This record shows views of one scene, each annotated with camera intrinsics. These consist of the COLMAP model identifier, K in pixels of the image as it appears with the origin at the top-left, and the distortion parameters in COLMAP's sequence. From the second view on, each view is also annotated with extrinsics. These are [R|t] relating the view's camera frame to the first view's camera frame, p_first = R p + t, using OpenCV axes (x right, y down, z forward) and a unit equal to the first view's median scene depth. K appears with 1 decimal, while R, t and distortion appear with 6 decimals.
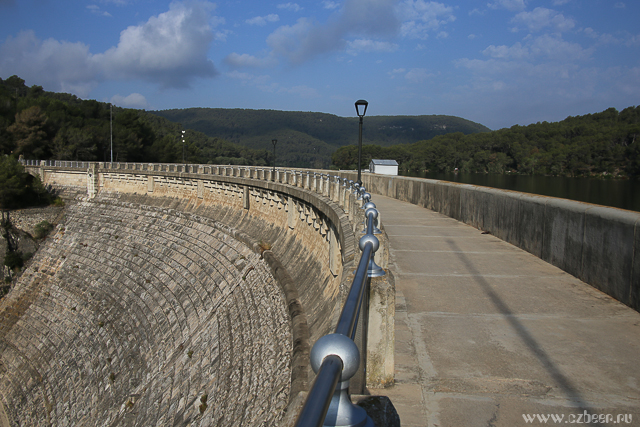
lens RADIAL K [[647.7, 0, 321.1], [0, 647.7, 207.4], [0, 0, 1]] dist [0.043440, 0.000000]
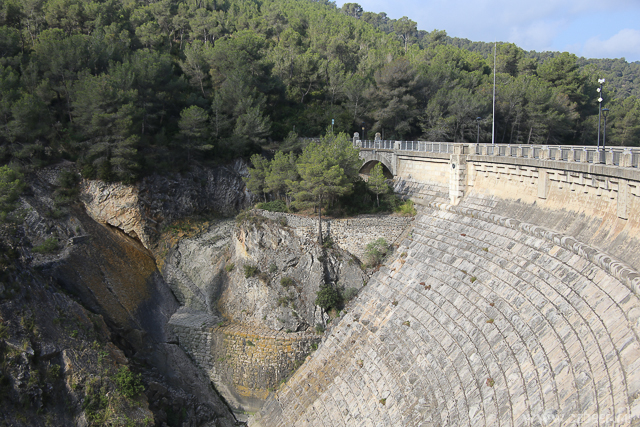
lens RADIAL K [[846.6, 0, 319.6], [0, 846.6, 213.4], [0, 0, 1]] dist [0.130542, 0.000000]
pose [[0.792843, 0.051401, -0.607255, 0.018558], [-0.044217, 0.998662, 0.026801, -0.023191], [0.607820, 0.005602, 0.794055, 0.337398]]
